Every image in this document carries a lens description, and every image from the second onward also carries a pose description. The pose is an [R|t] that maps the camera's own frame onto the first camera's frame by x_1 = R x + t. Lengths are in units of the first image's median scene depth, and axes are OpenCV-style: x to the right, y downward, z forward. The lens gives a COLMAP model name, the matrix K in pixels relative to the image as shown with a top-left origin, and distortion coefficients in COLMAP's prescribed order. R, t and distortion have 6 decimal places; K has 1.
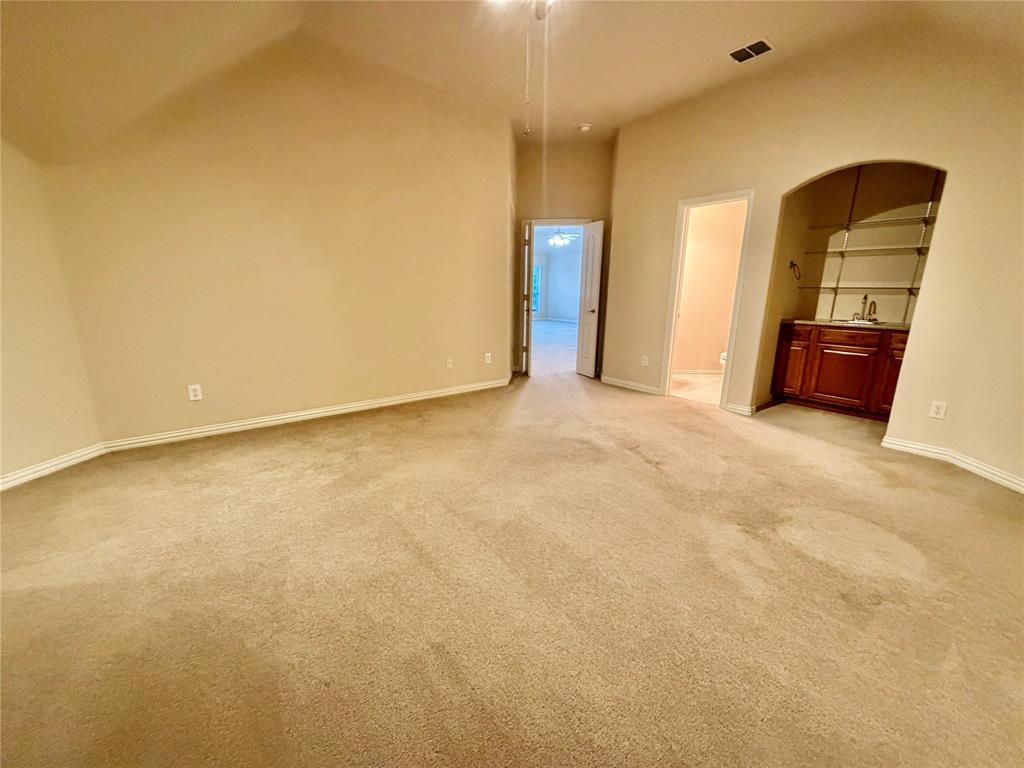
lens RADIAL K [[408.0, 0, 509.2], [0, 408.0, 384.9], [0, 0, 1]] dist [-0.000014, -0.000019]
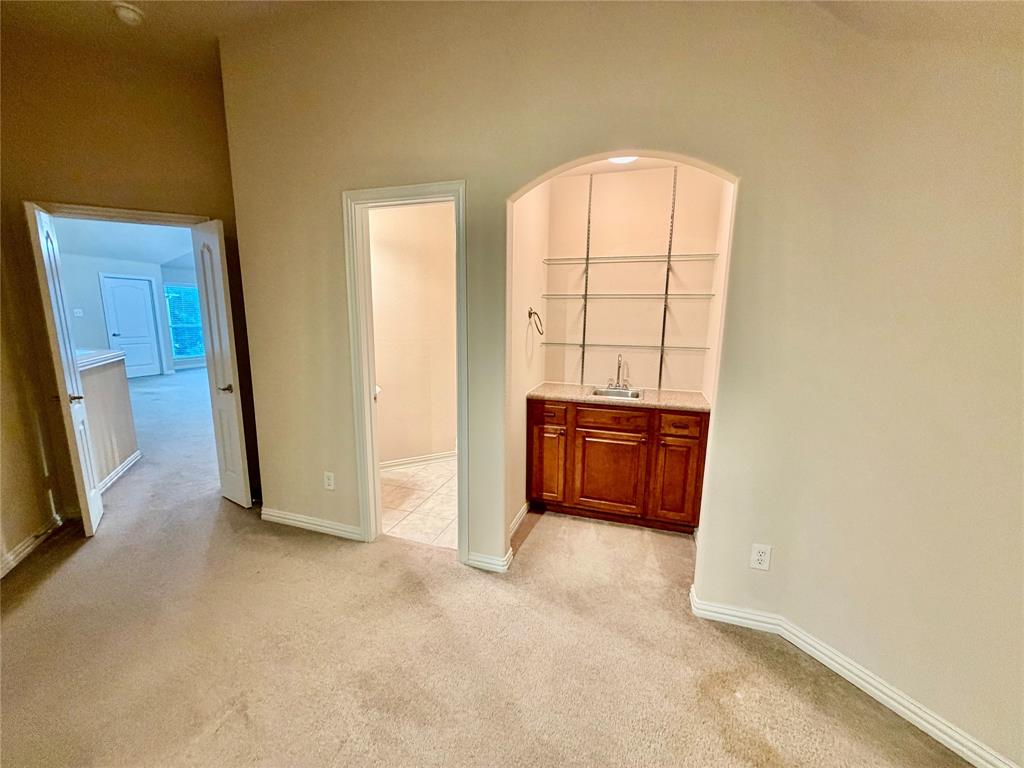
lens RADIAL K [[408.0, 0, 509.2], [0, 408.0, 384.9], [0, 0, 1]] dist [-0.000014, -0.000019]
pose [[0.839478, -0.091869, 0.535571, 0.290366], [0.122497, 0.992229, -0.021805, -0.164462], [-0.529406, 0.083911, 0.844208, 0.457989]]
